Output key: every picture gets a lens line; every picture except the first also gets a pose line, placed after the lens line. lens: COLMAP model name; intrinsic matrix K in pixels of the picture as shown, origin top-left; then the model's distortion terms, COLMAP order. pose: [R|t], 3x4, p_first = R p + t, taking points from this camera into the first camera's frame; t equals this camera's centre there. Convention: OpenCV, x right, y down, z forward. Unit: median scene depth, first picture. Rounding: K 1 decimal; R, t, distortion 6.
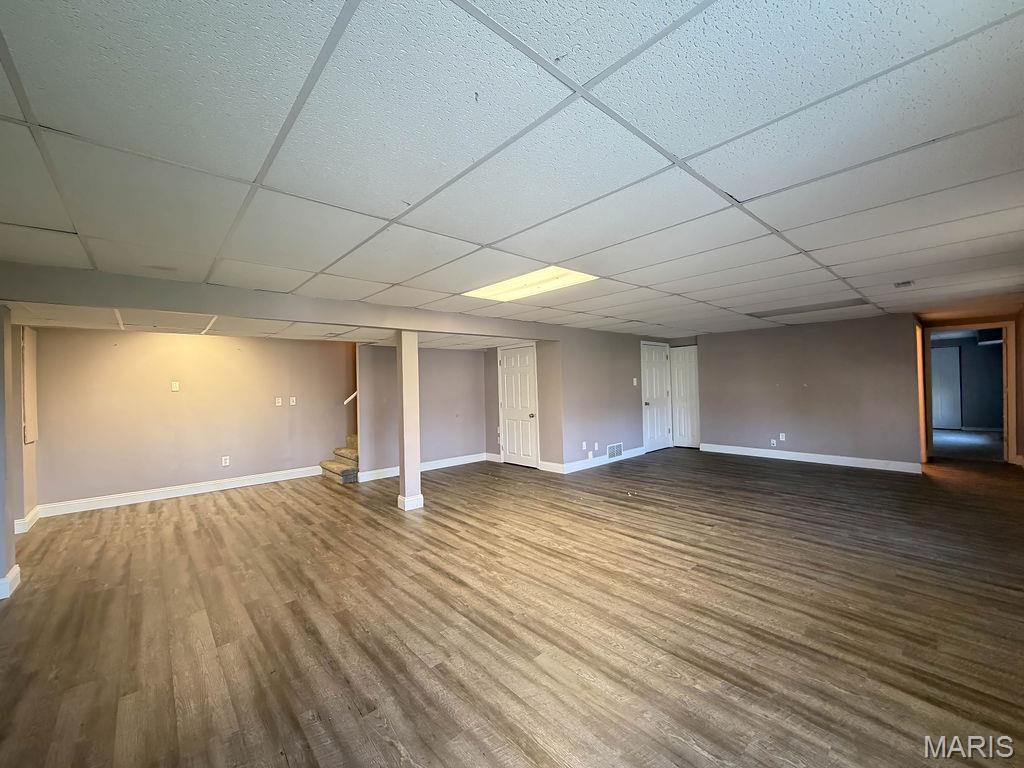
lens RADIAL K [[409.5, 0, 512.0], [0, 409.5, 384.0], [0, 0, 1]] dist [0.000965, 0.000009]
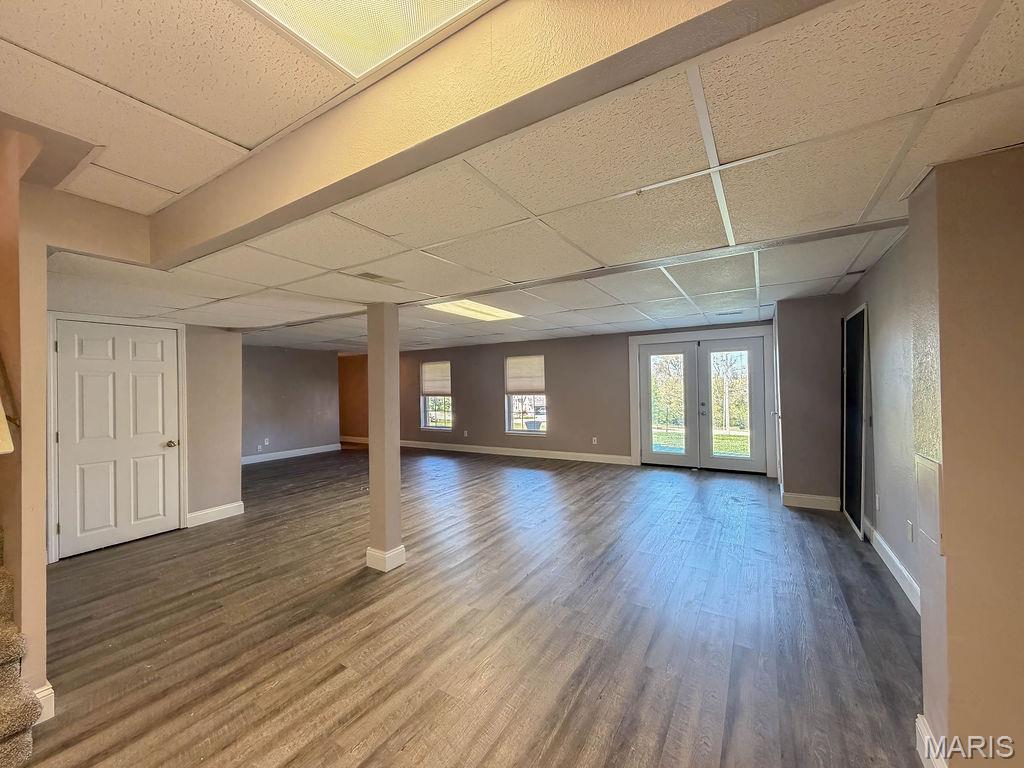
lens RADIAL K [[409.5, 0, 512.0], [0, 409.5, 384.0], [0, 0, 1]] dist [0.000965, 0.000009]
pose [[-0.289144, 0.037082, 0.956567, -1.082240], [0.020802, 0.999257, -0.032449, 0.030194], [-0.957060, 0.010516, -0.289700, 1.107101]]
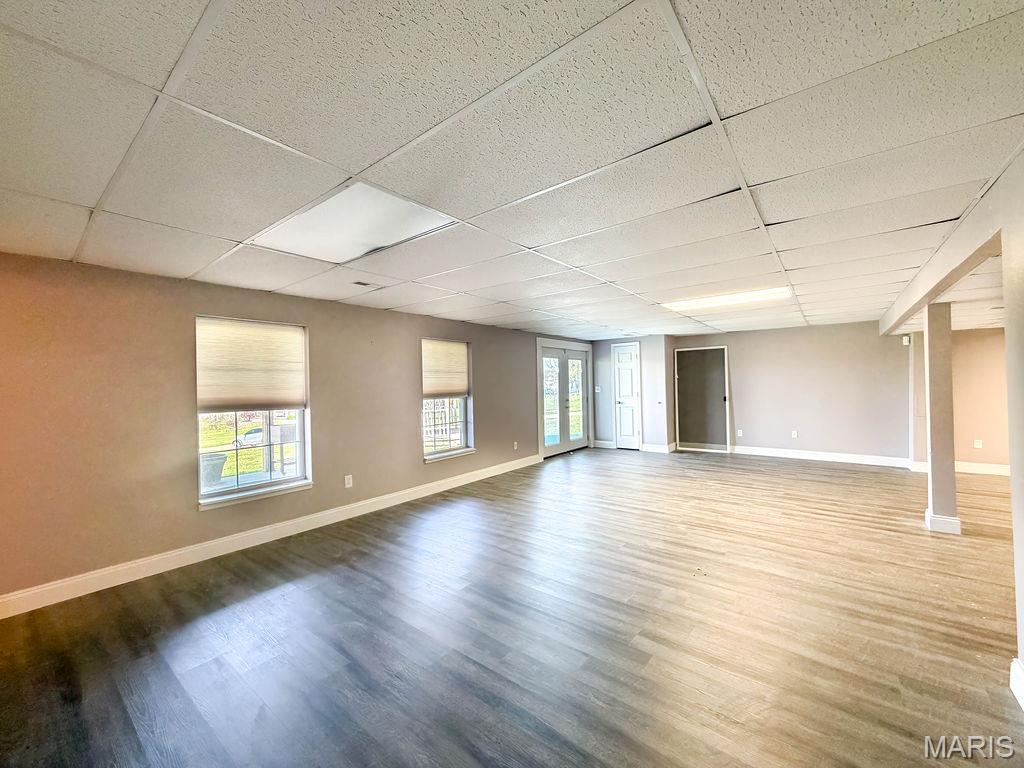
lens RADIAL K [[409.5, 0, 512.0], [0, 409.5, 384.0], [0, 0, 1]] dist [0.000965, 0.000009]
pose [[-0.983647, 0.045556, -0.174253, 0.764552], [0.046134, 0.998935, 0.000738, -0.015544], [0.174101, -0.007313, -0.984701, 1.814940]]
